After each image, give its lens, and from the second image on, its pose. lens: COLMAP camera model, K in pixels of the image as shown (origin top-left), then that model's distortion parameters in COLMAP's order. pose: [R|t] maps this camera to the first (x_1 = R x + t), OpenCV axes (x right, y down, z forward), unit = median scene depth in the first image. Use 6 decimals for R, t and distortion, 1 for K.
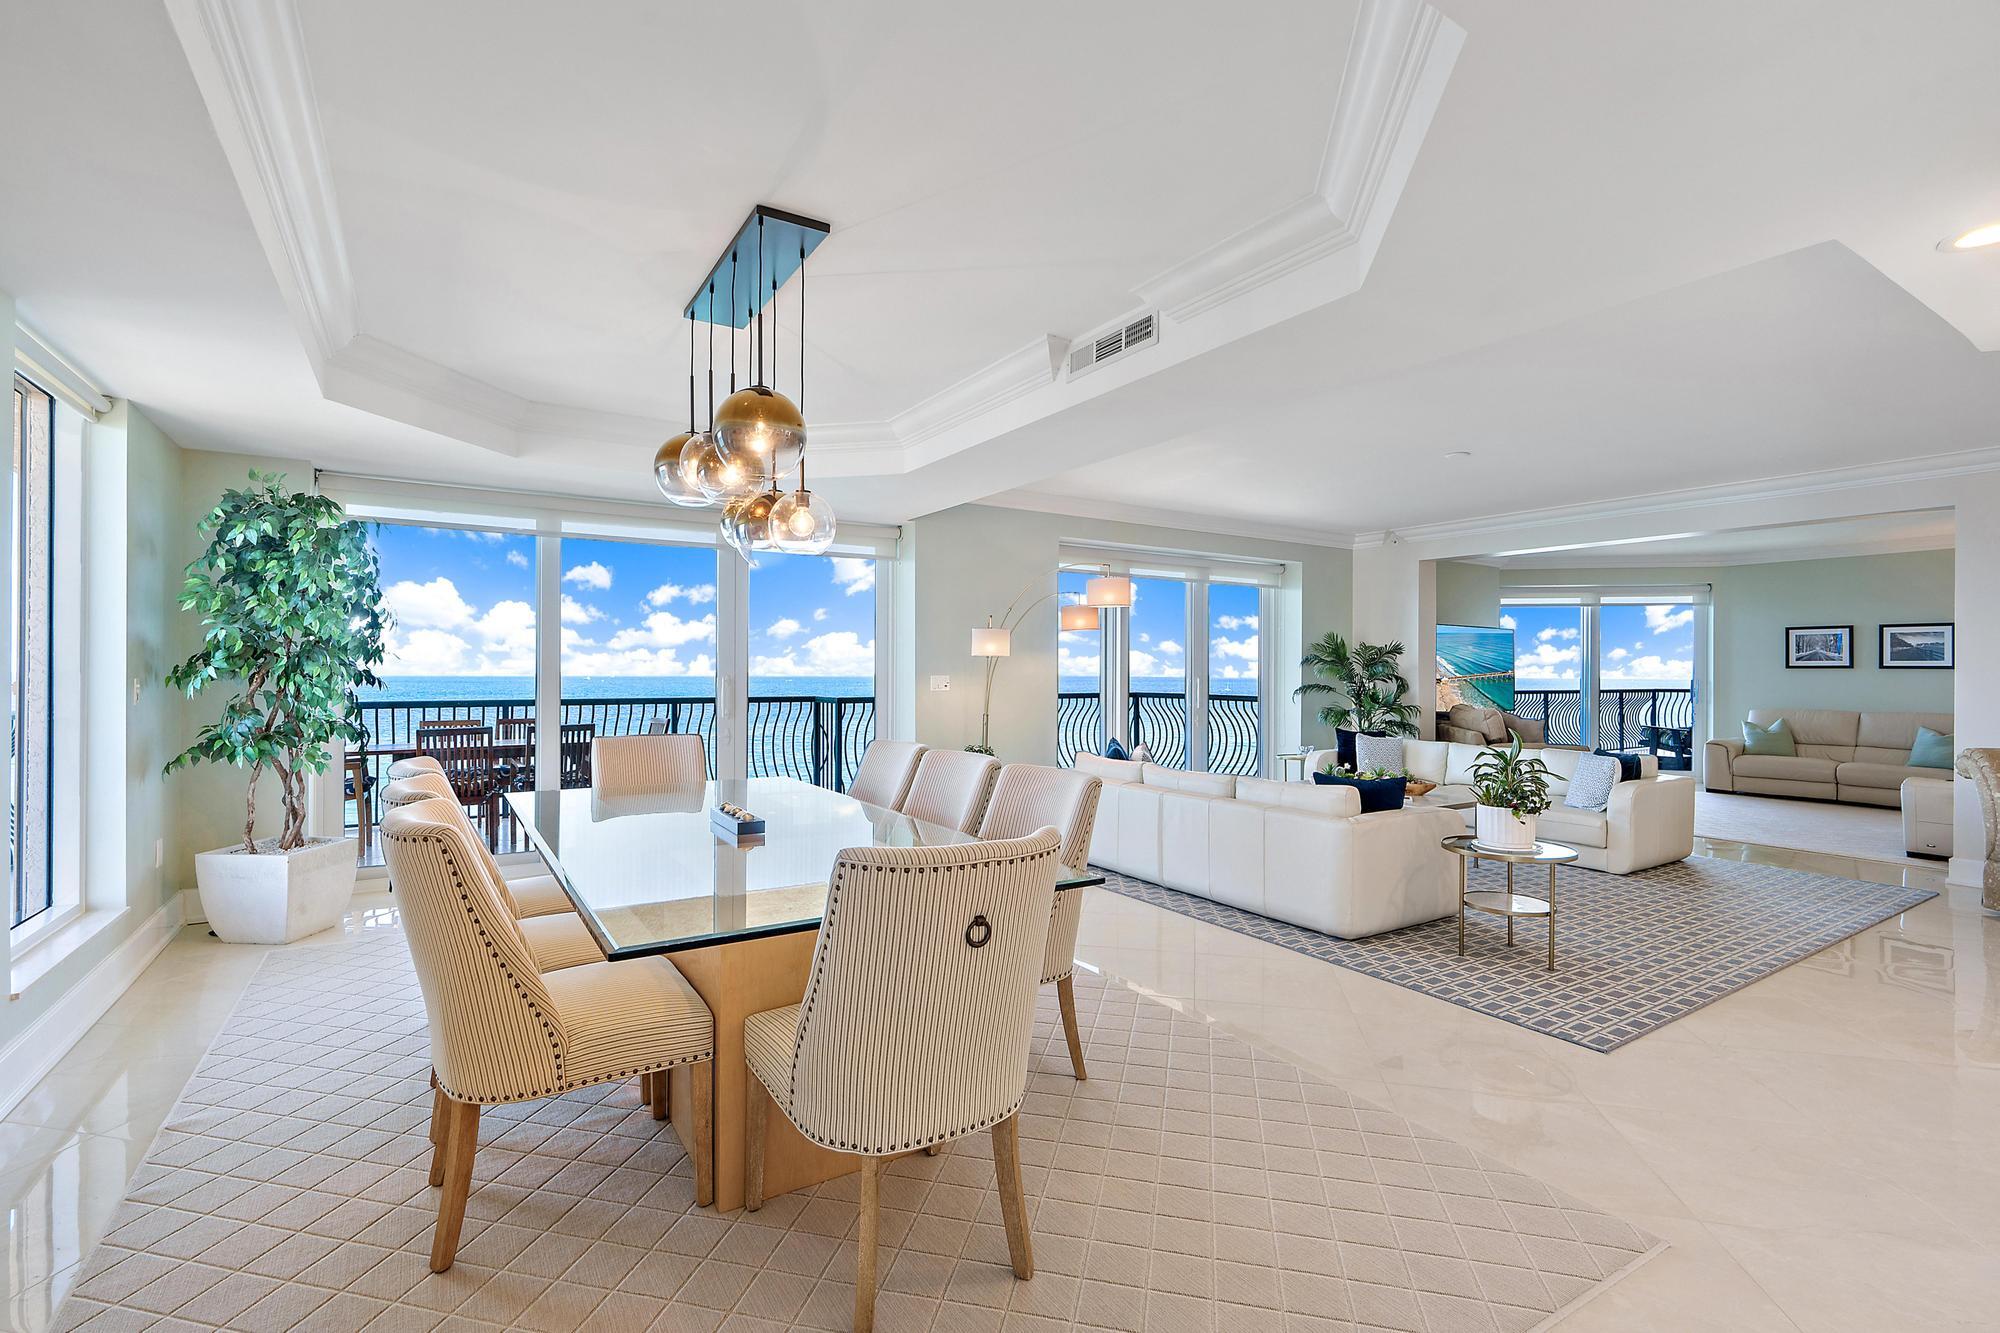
lens RADIAL K [[898.3, 0, 996.3], [0, 898.3, 664.8], [0, 0, 1]] dist [-0.008304, 0.005097]
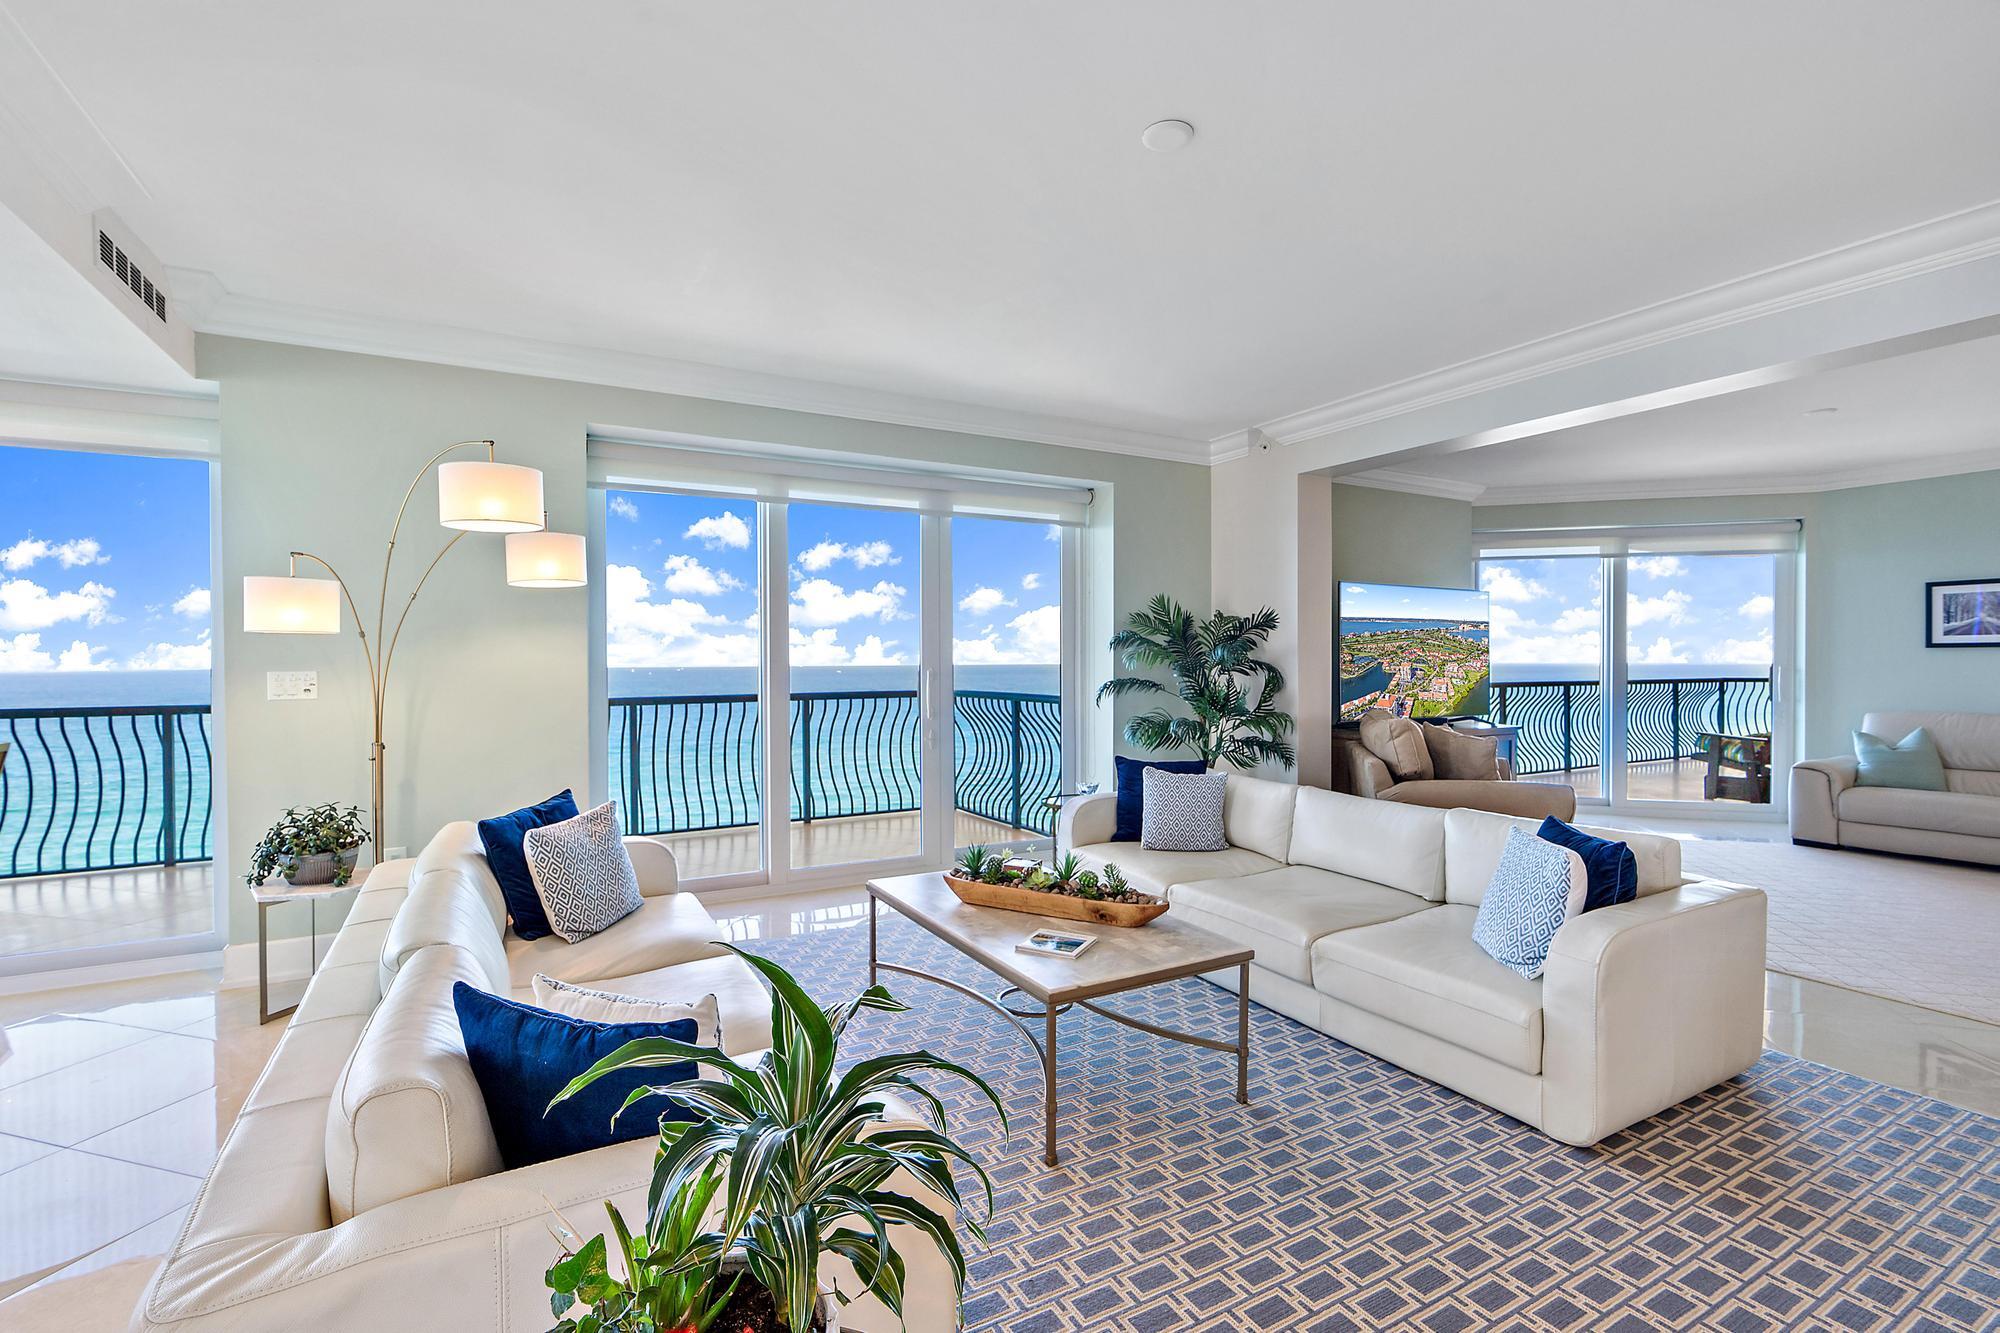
lens RADIAL K [[898.3, 0, 996.3], [0, 898.3, 664.8], [0, 0, 1]] dist [-0.008304, 0.005097]
pose [[0.998397, -0.007292, -0.056129, 0.284834], [0.007859, 0.999920, 0.009897, 0.005069], [0.056052, -0.010323, 0.998374, 0.360887]]
